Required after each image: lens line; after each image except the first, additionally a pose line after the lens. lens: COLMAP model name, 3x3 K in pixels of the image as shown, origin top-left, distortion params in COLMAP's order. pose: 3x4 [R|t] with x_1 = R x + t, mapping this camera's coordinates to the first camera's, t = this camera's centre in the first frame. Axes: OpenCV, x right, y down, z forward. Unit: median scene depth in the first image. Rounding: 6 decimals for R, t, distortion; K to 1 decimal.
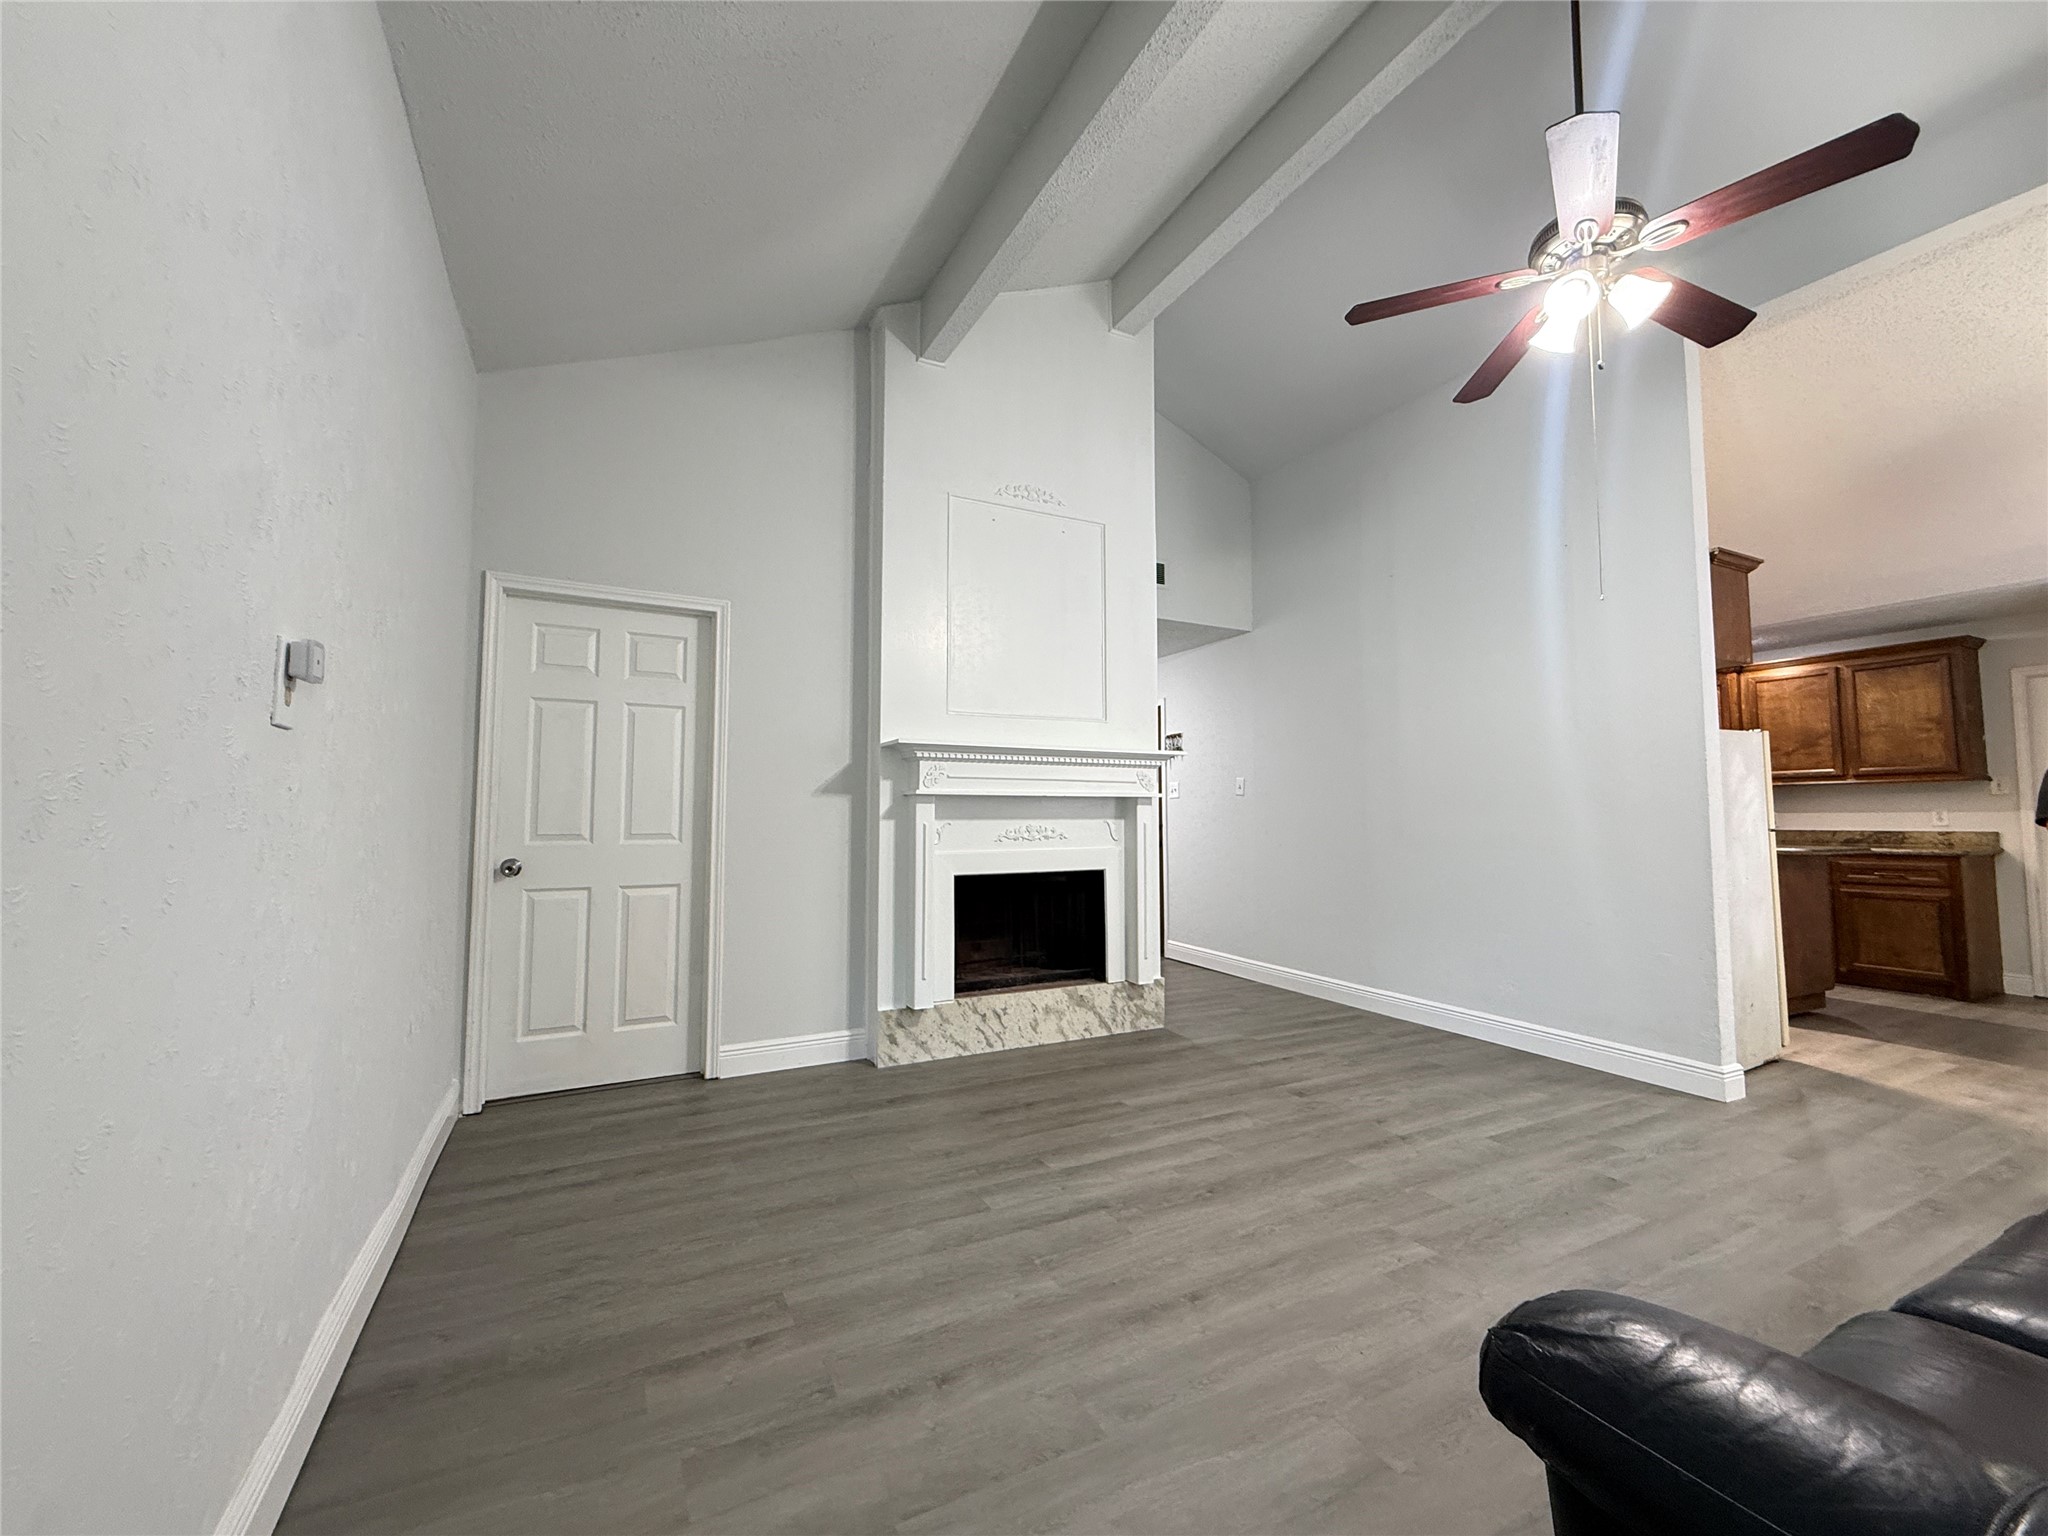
lens RADIAL K [[825.2, 0, 1024.6], [0, 825.2, 761.2], [0, 0, 1]] dist [0.002287, 0.000461]
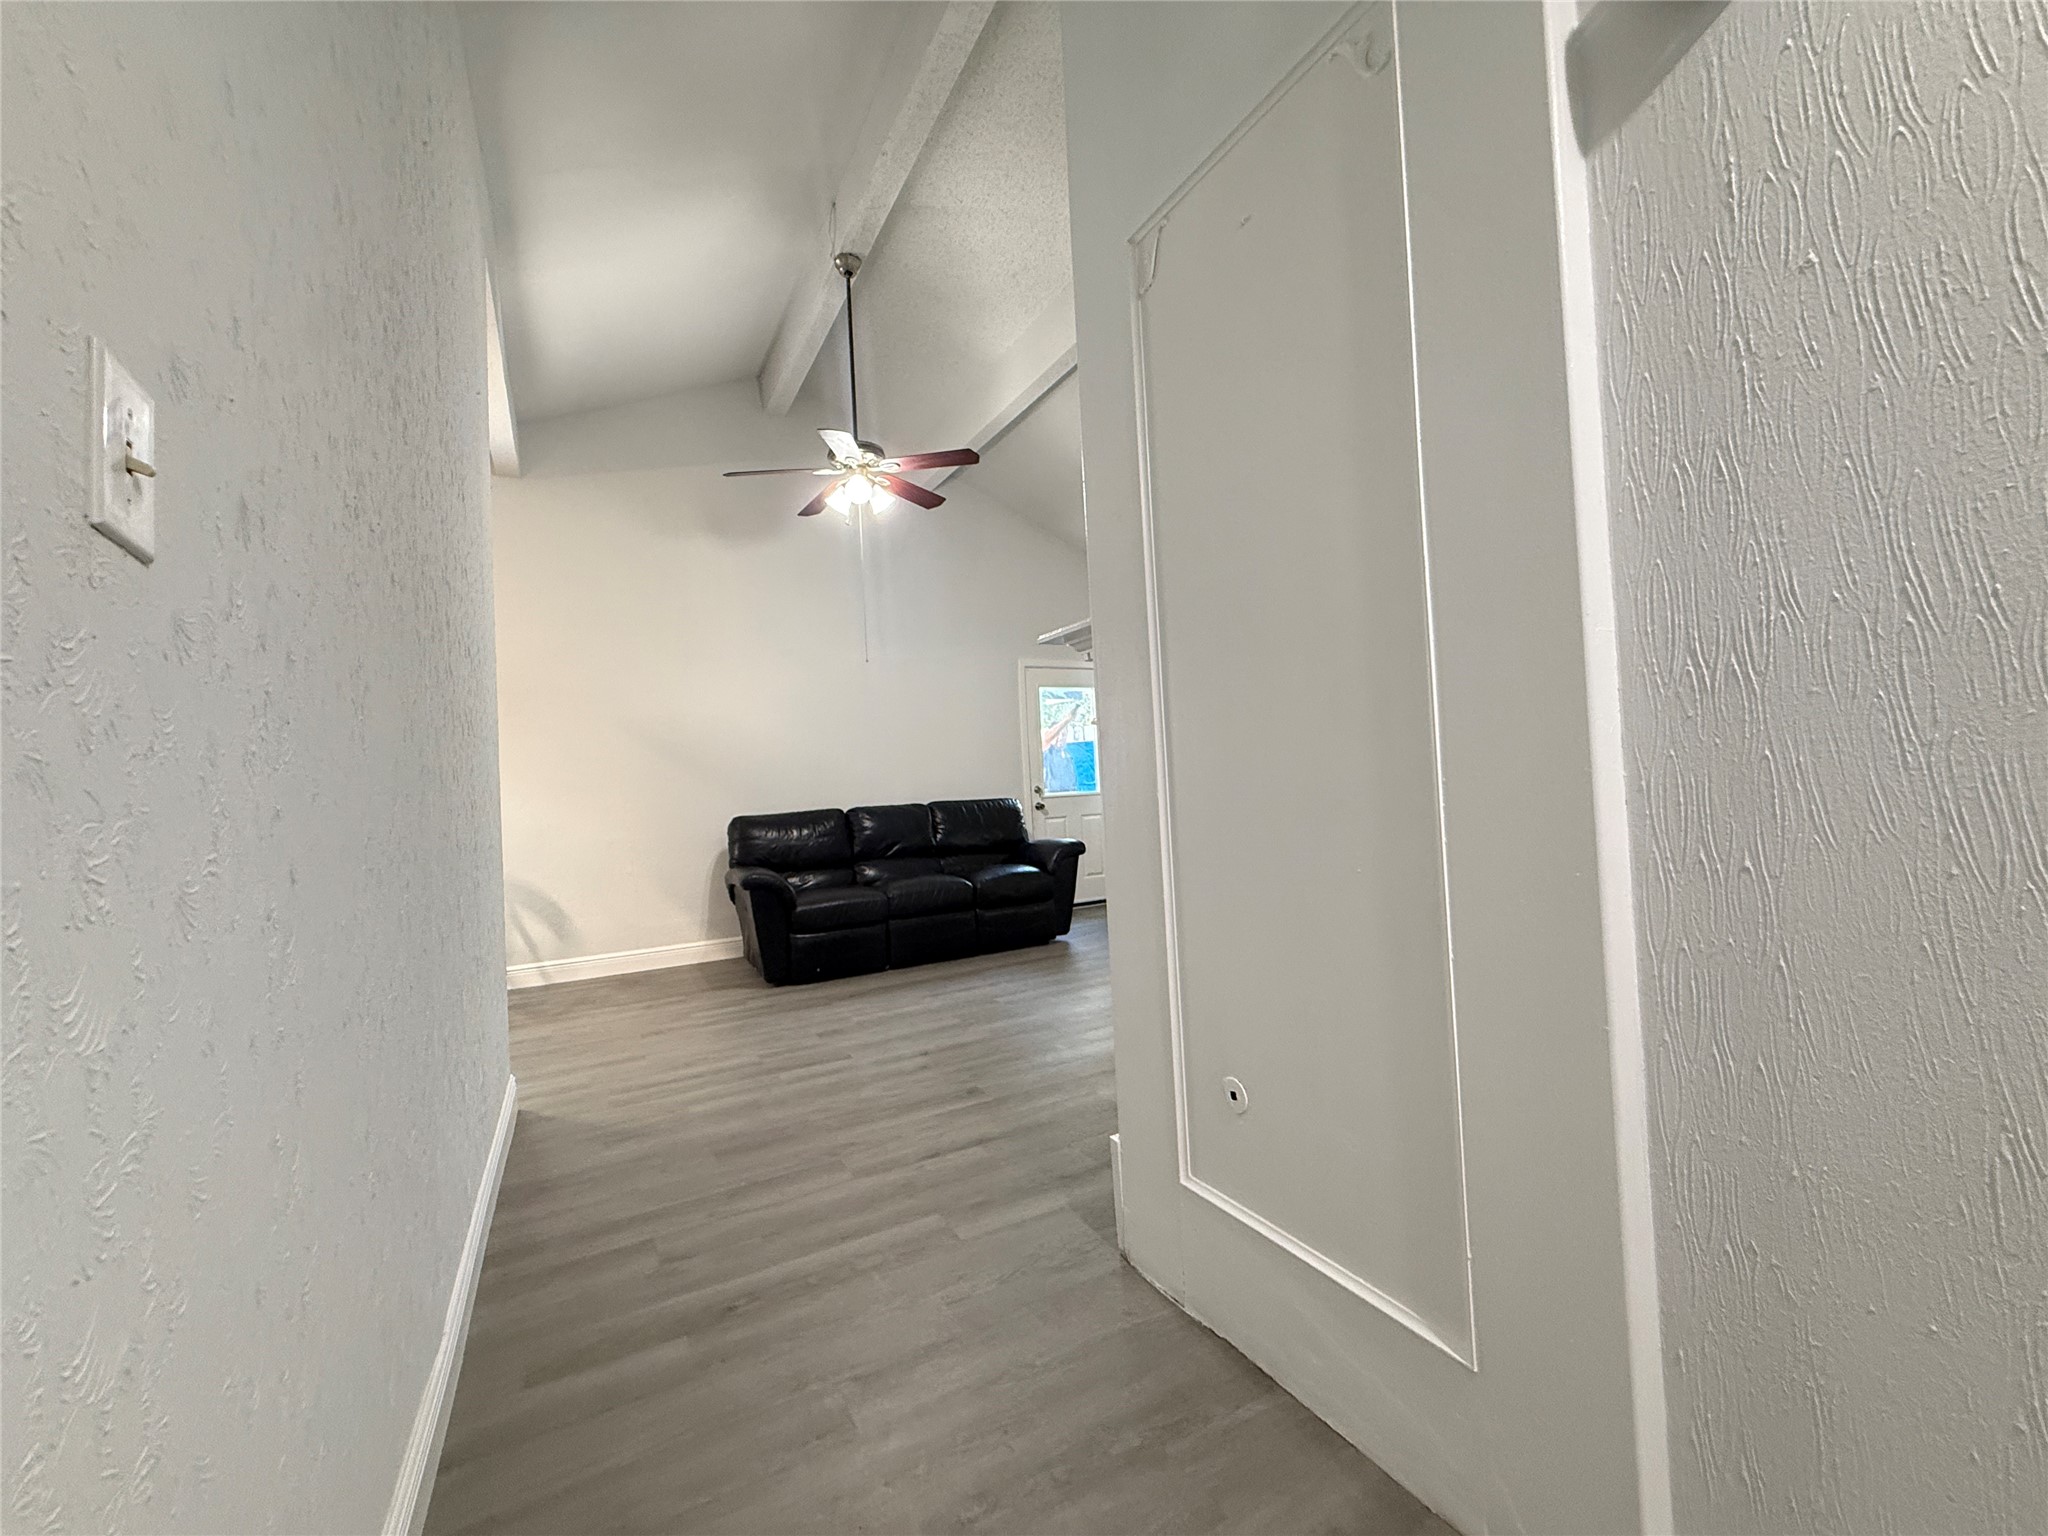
lens RADIAL K [[825.2, 0, 1021.3], [0, 825.2, 757.2], [0, 0, 1]] dist [0.002287, 0.000461]
pose [[-0.998457, 0.050554, -0.022964, 0.295459], [0.052532, 0.994014, -0.095796, 0.144674], [0.017984, -0.096855, -0.995136, 1.983379]]
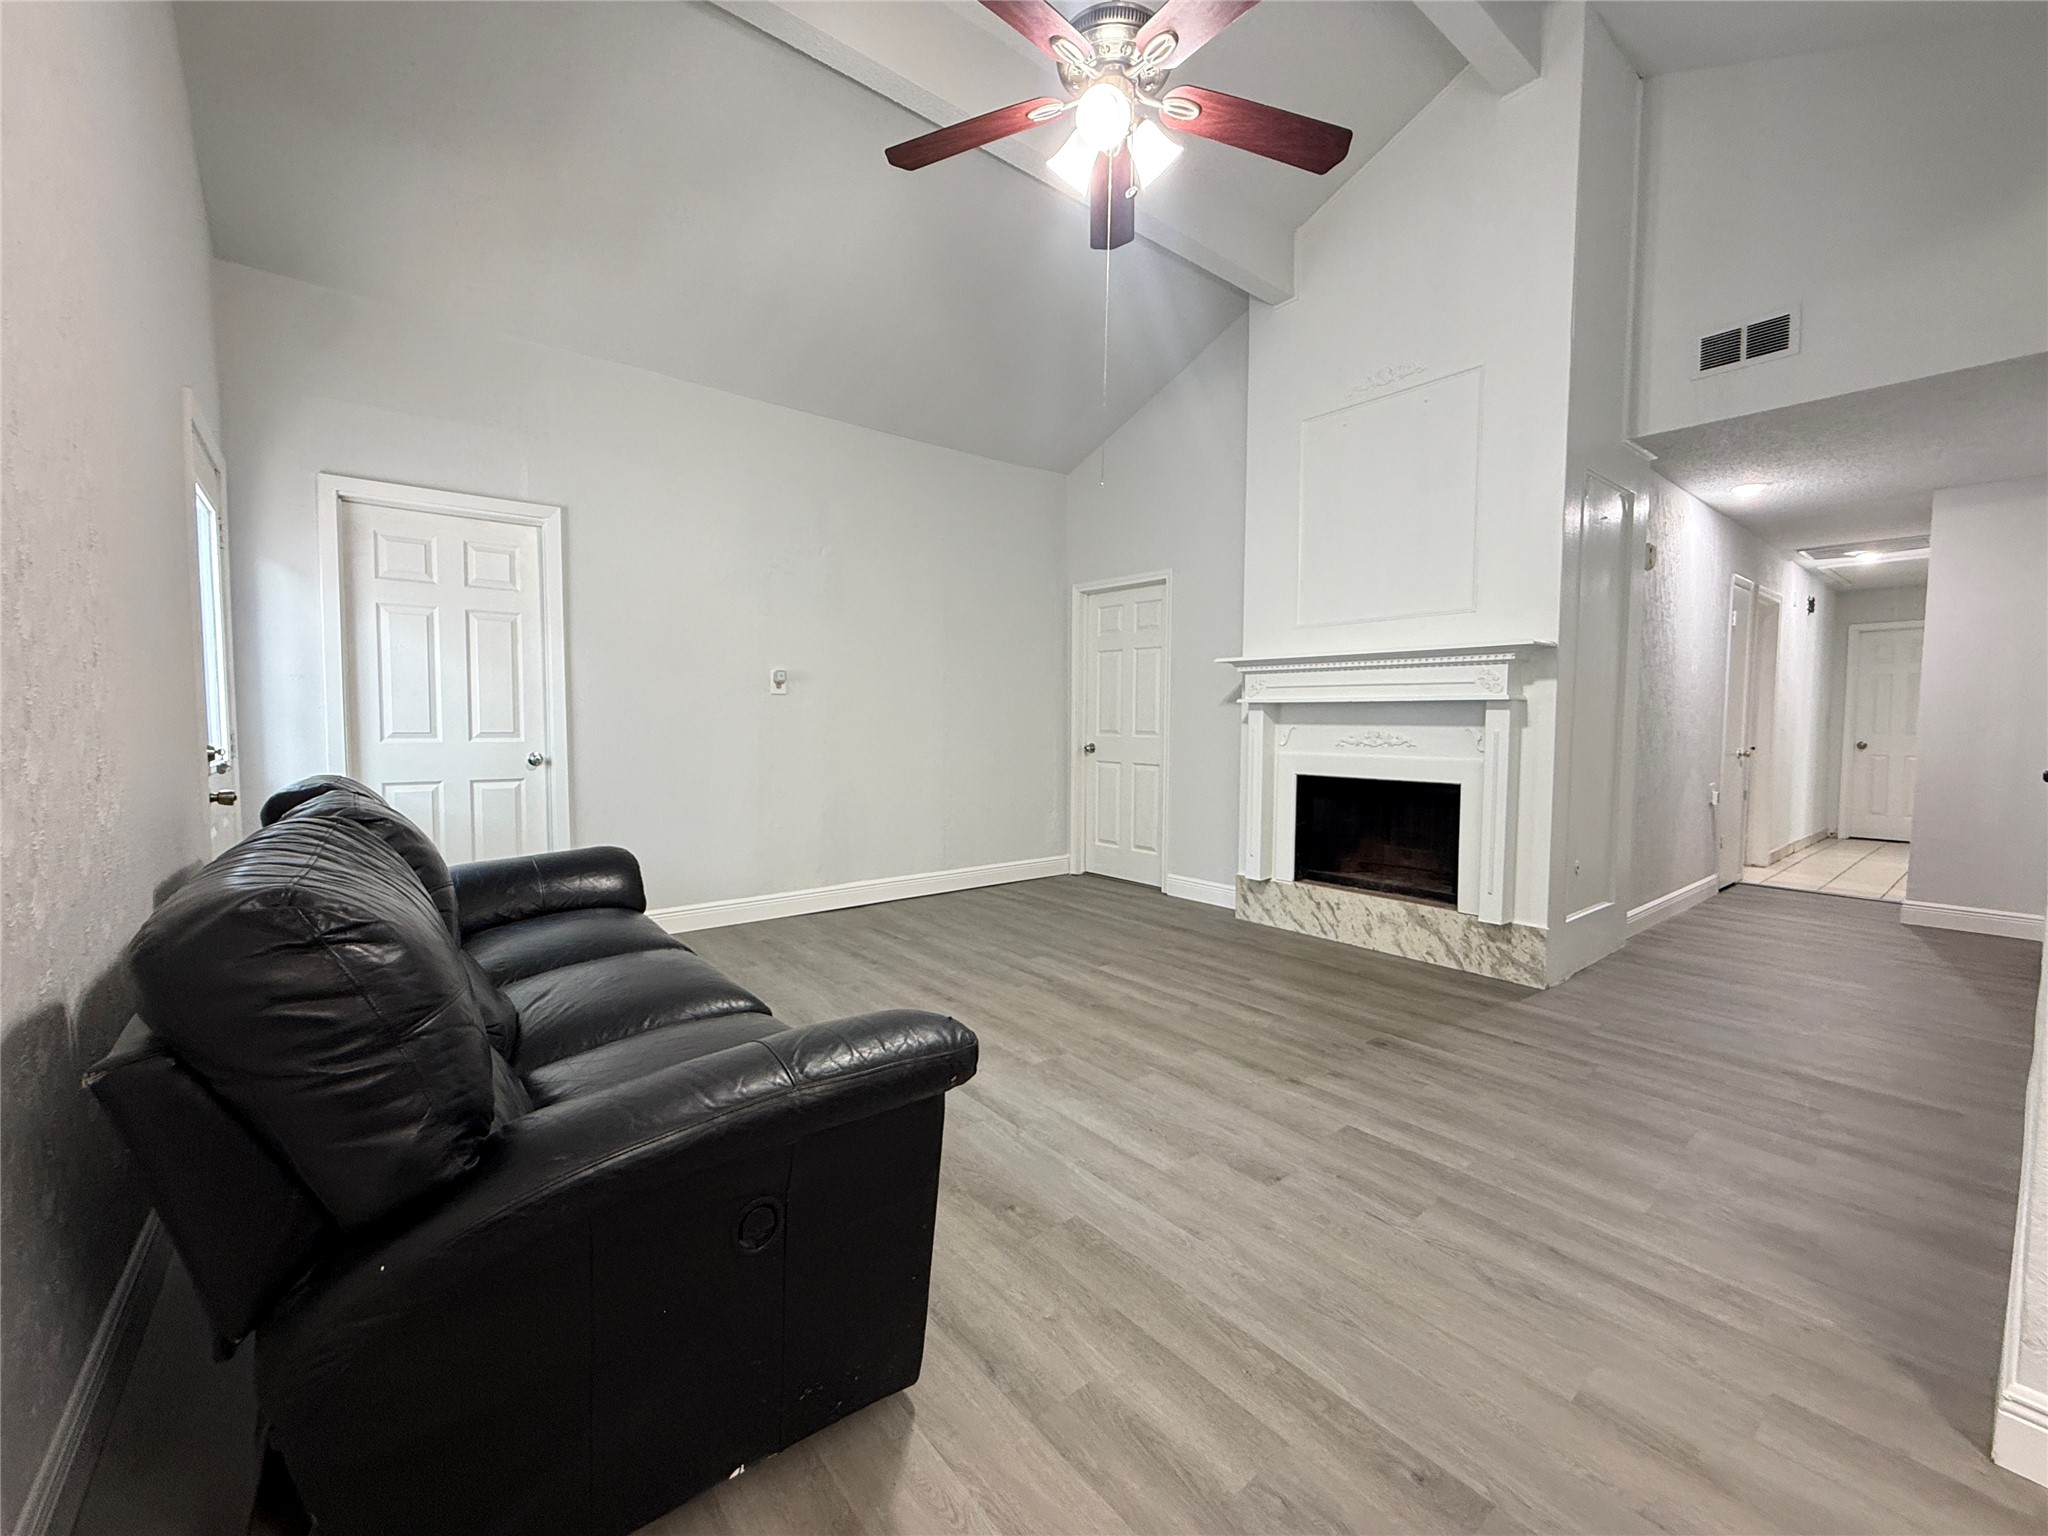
lens RADIAL K [[825.2, 0, 1026.7], [0, 825.2, 763.7], [0, 0, 1]] dist [0.002287, 0.000461]
pose [[0.207070, 0.055581, -0.976746, 1.133553], [0.059291, 0.995837, 0.069237, 0.030013], [0.976528, -0.072249, 0.202912, 0.505150]]
